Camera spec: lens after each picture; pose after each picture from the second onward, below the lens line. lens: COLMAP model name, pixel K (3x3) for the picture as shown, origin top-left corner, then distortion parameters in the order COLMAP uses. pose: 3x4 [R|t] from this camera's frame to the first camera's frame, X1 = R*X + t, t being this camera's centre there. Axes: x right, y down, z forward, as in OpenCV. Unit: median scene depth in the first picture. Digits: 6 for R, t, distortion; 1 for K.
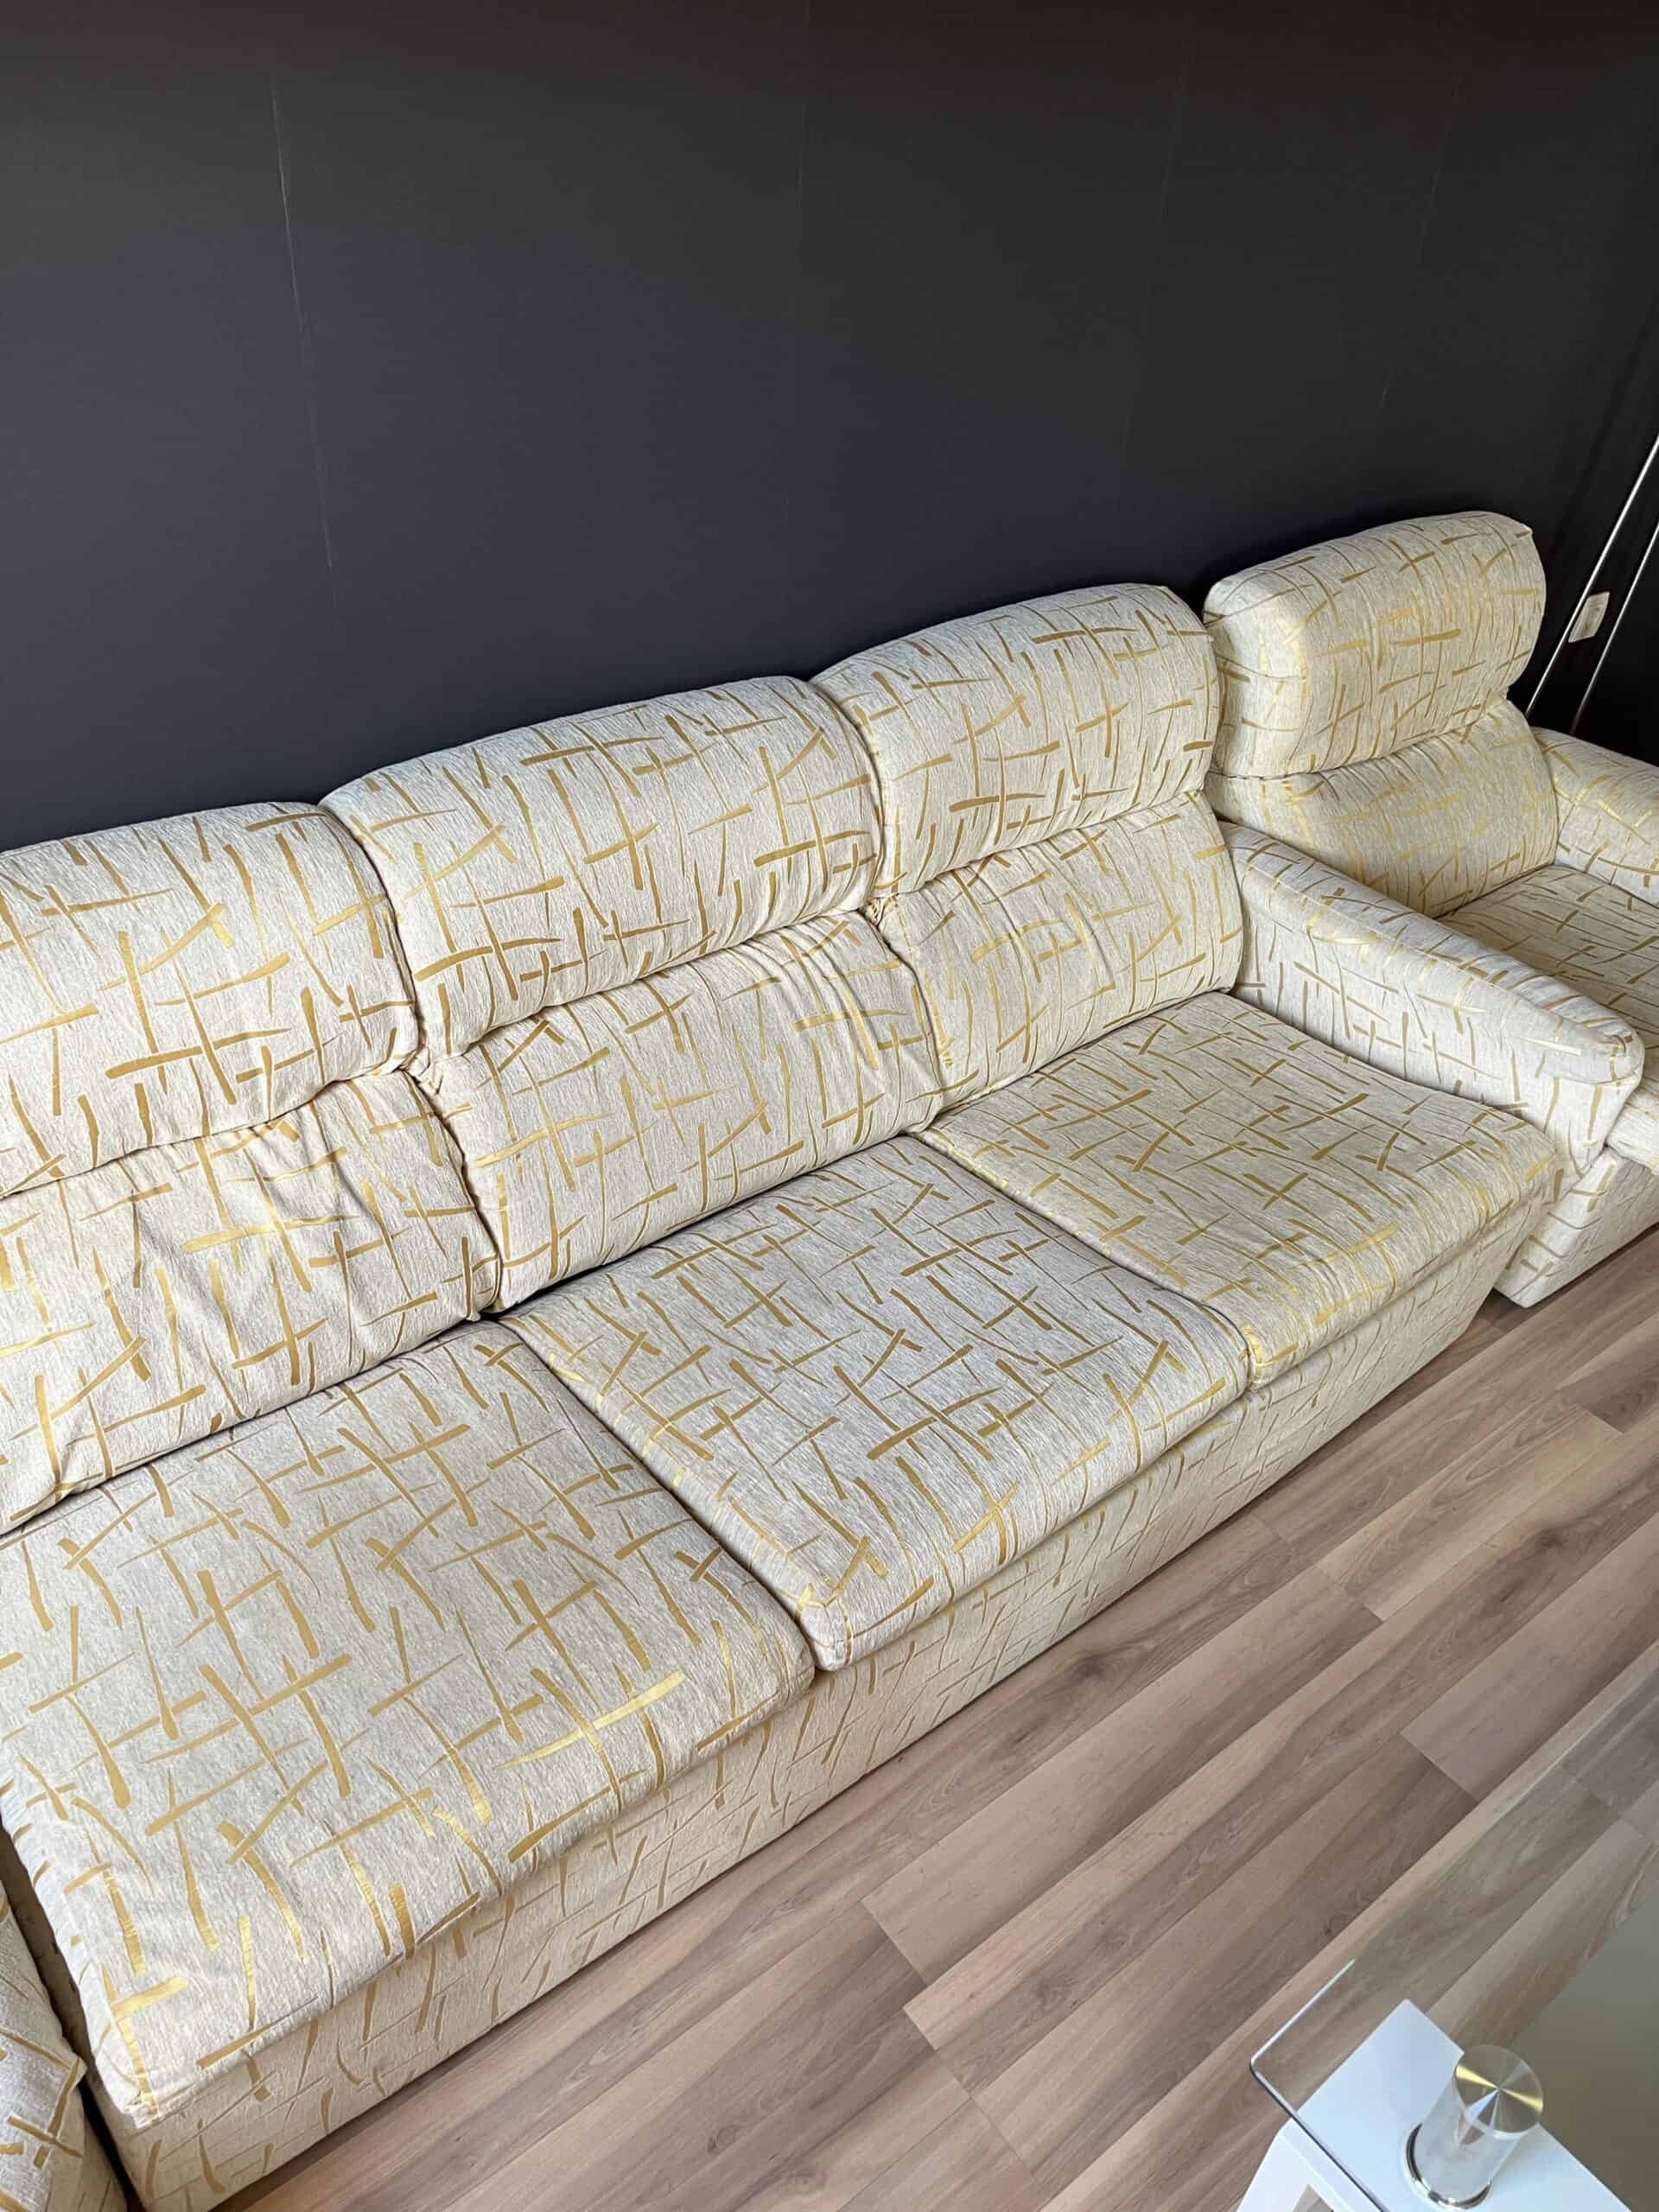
lens RADIAL K [[1707.3, 0, 833.1], [0, 1707.3, 1098.5], [0, 0, 1]] dist [0.036016, -0.010063]
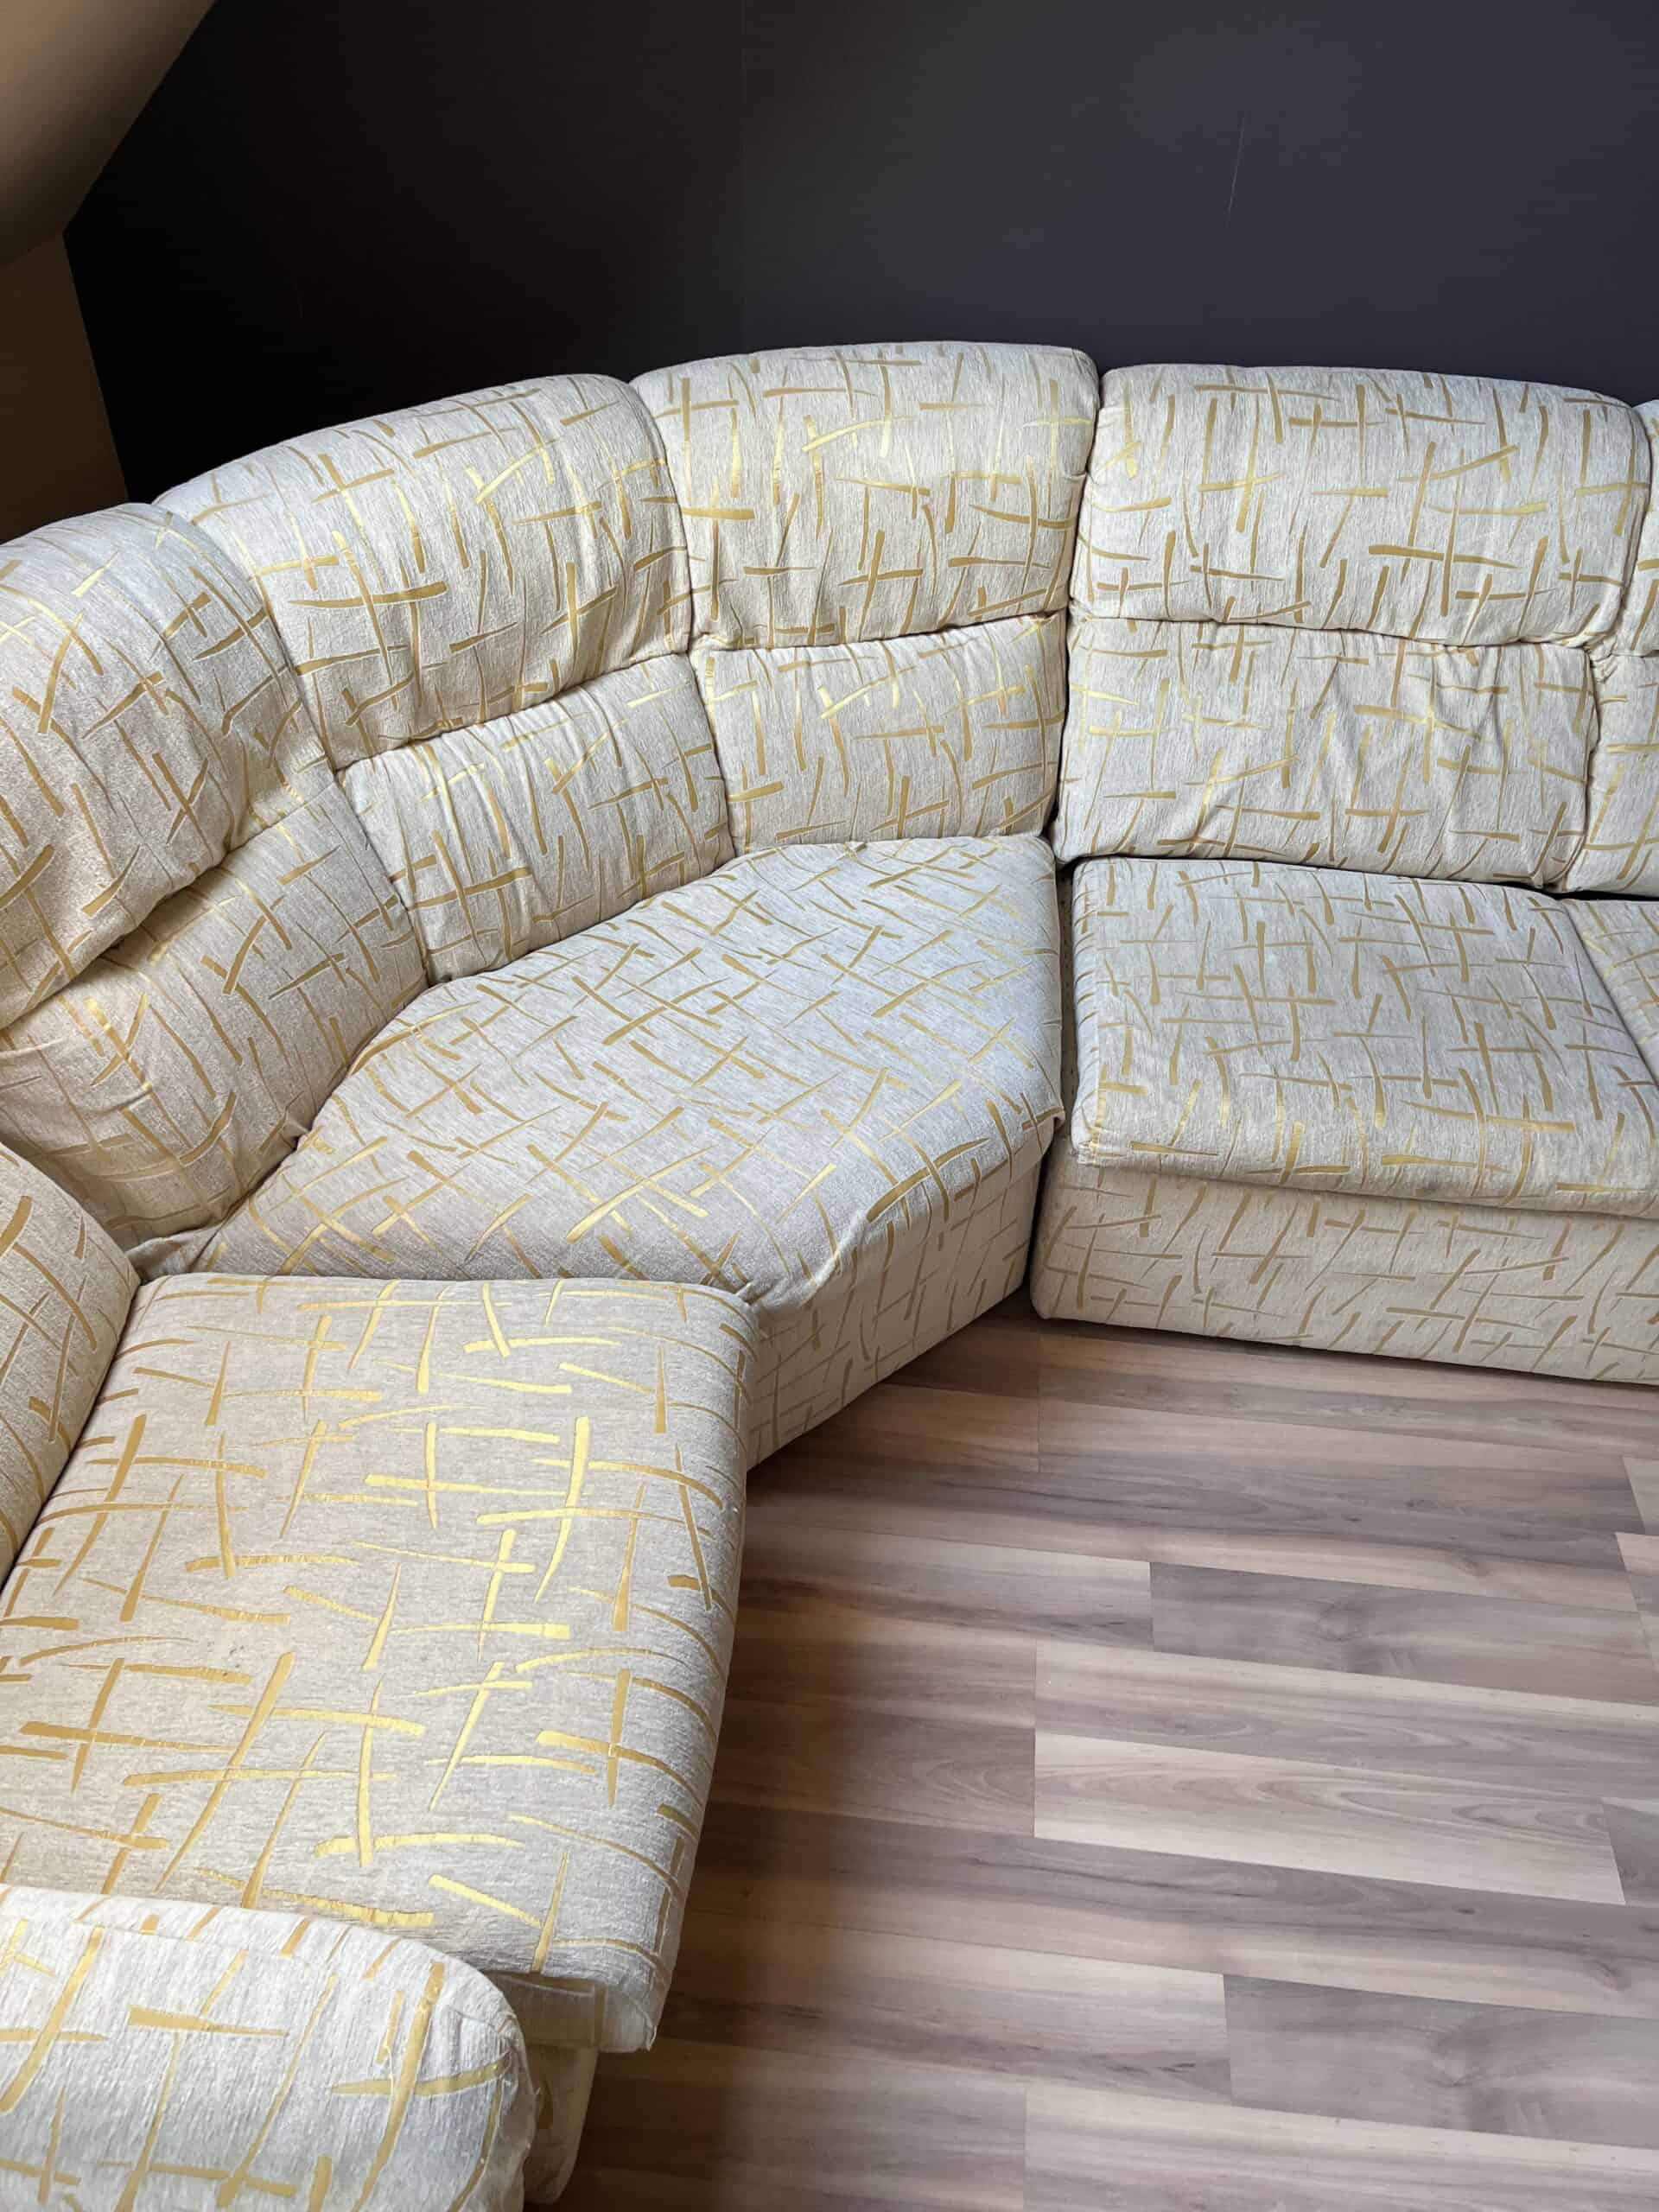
lens RADIAL K [[1707.3, 0, 836.7], [0, 1707.3, 1113.2], [0, 0, 1]] dist [0.036016, -0.010063]
pose [[0.723956, 0.434590, -0.535743, 0.152208], [-0.404954, 0.896450, 0.179973, 0.277340], [0.558481, 0.086659, 0.824979, -0.233860]]
